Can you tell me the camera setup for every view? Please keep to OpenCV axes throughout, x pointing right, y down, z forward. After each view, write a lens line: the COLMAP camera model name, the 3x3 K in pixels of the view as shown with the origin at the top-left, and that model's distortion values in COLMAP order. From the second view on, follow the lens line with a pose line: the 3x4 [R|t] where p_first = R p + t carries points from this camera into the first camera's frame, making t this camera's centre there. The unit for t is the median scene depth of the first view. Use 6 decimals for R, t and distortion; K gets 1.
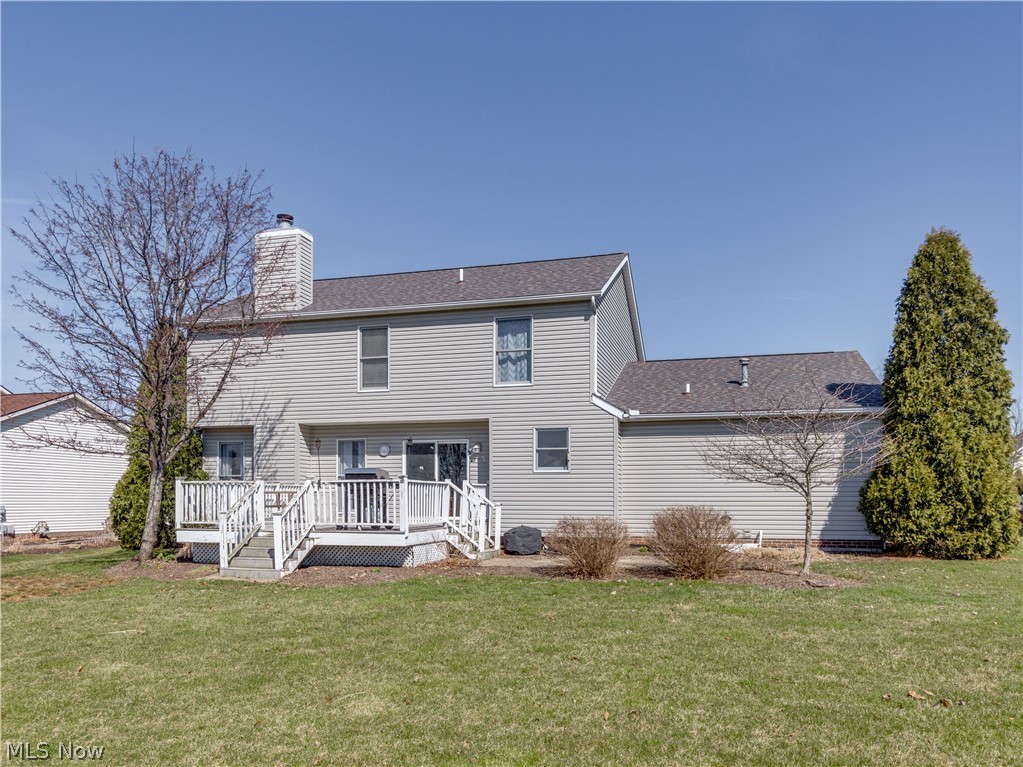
lens RADIAL K [[638.8, 0, 511.5], [0, 638.8, 383.5], [0, 0, 1]] dist [-0.001027, -0.000250]
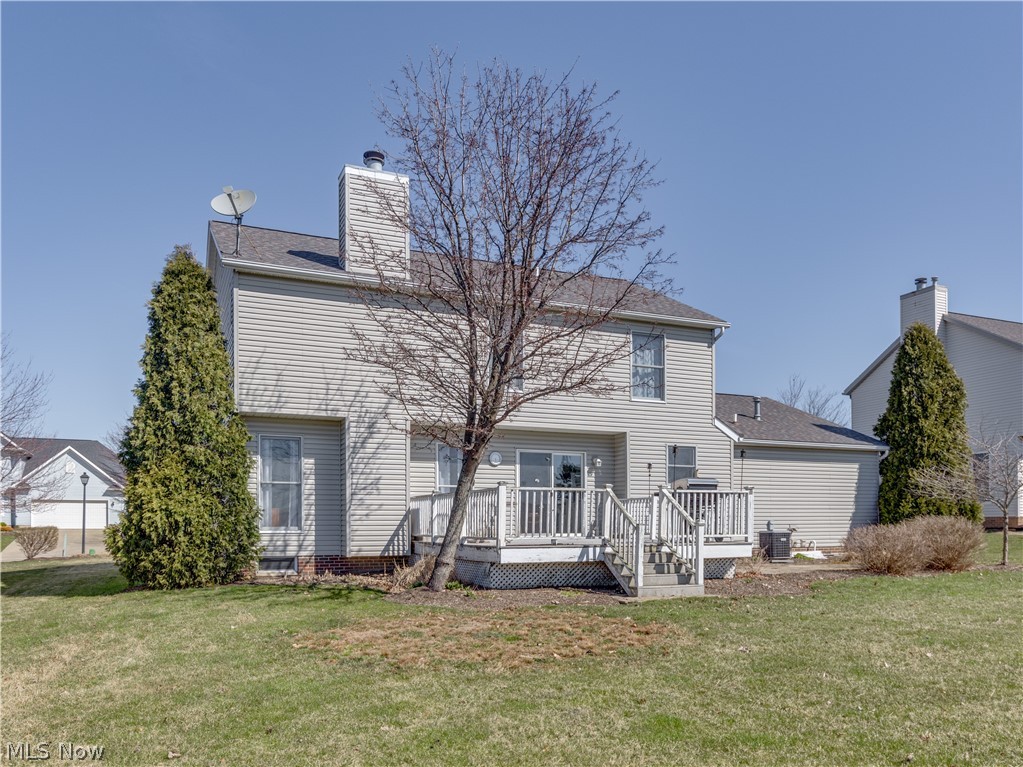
lens RADIAL K [[693.0, 0, 511.5], [0, 693.0, 410.3], [0, 0, 1]] dist [-0.002439, -0.000270]
pose [[0.816281, 0.090449, 0.570529, -0.794942], [-0.098965, 0.994960, -0.016143, 0.056145], [-0.569114, -0.043285, 0.821119, 0.229589]]
